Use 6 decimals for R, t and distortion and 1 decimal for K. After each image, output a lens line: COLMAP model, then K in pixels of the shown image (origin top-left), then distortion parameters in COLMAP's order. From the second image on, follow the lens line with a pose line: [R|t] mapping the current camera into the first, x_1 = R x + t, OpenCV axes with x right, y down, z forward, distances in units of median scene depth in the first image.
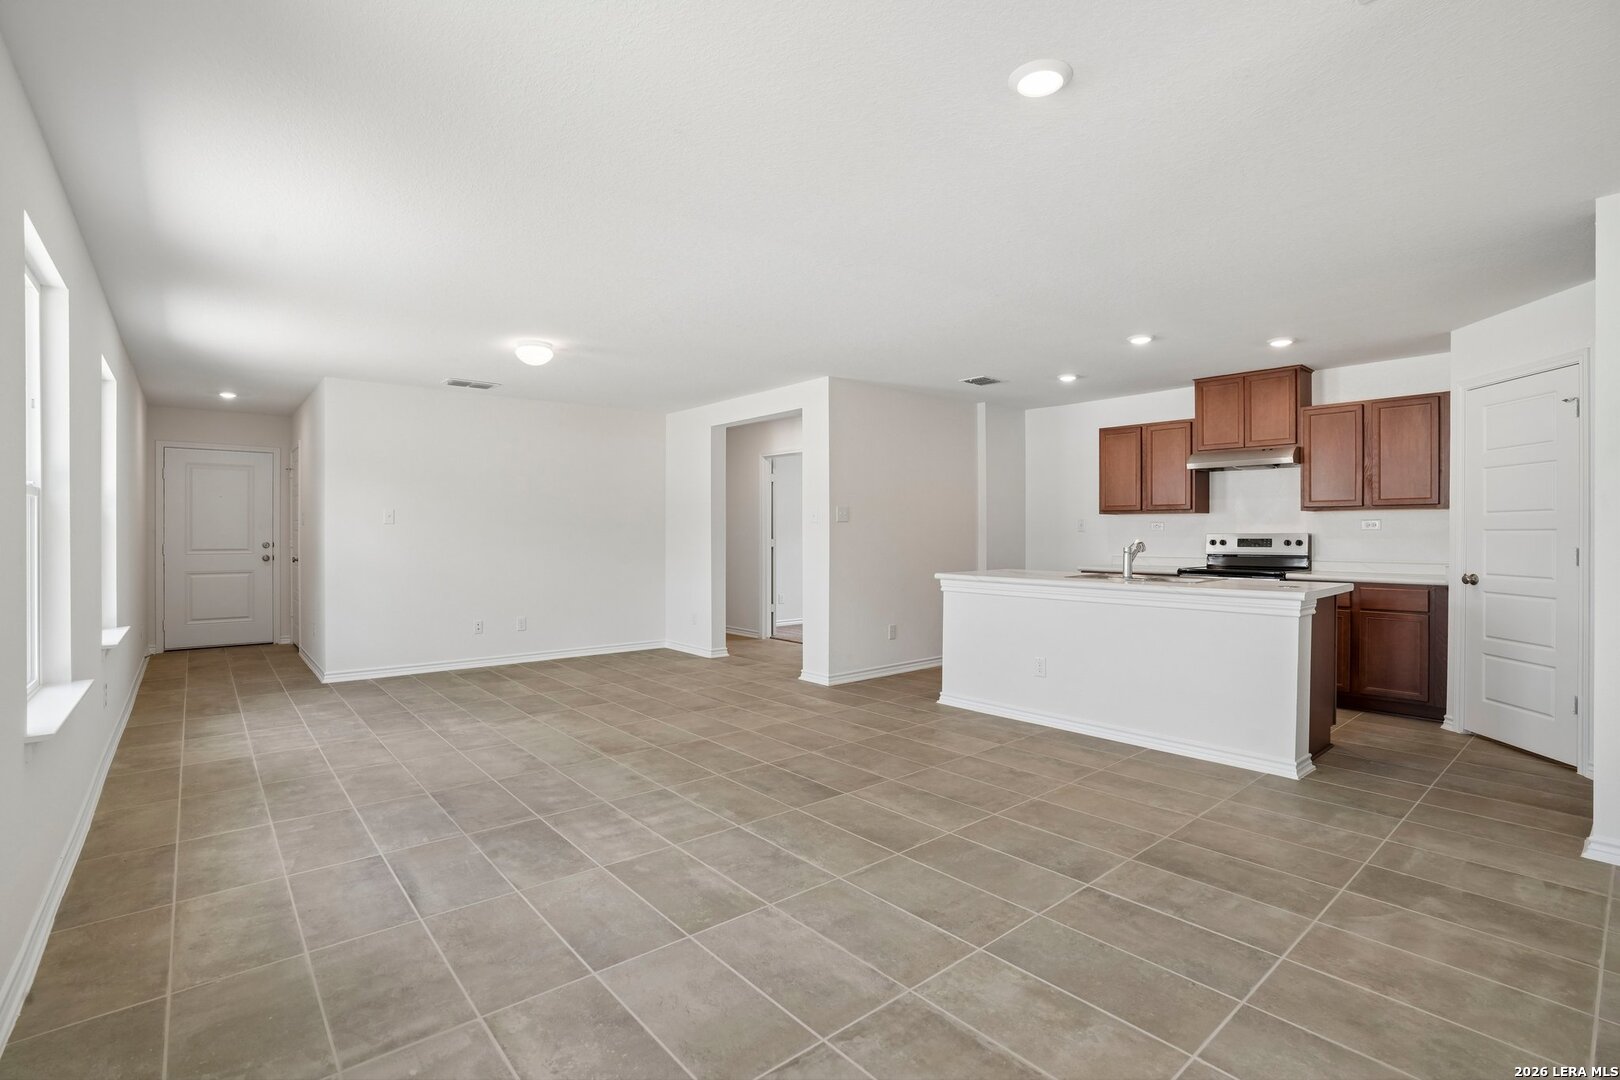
lens RADIAL K [[746.1, 0, 805.7], [0, 746.1, 534.9], [0, 0, 1]] dist [-0.066935, 0.023960]
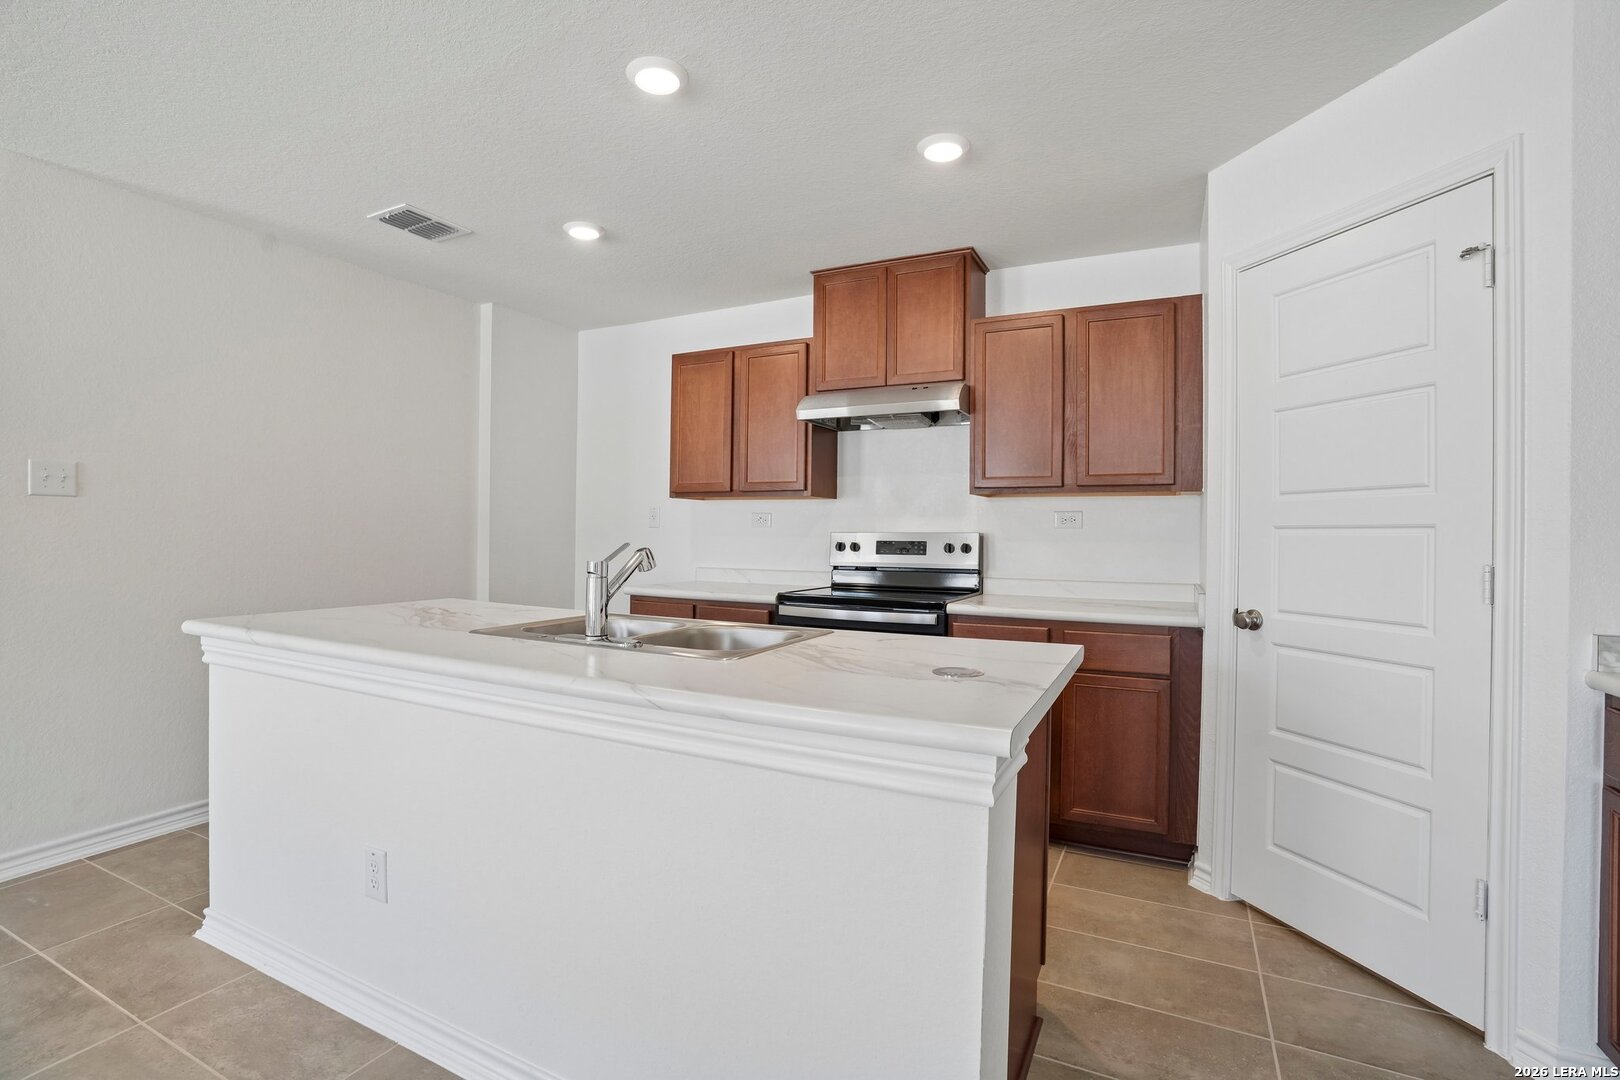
lens RADIAL K [[746.1, 0, 805.7], [0, 746.1, 534.9], [0, 0, 1]] dist [-0.066935, 0.023960]
pose [[0.920801, 0.009014, 0.389929, 0.389431], [-0.009424, 0.999955, -0.000862, 0.001884], [-0.389919, -0.002881, 0.920845, 0.596322]]
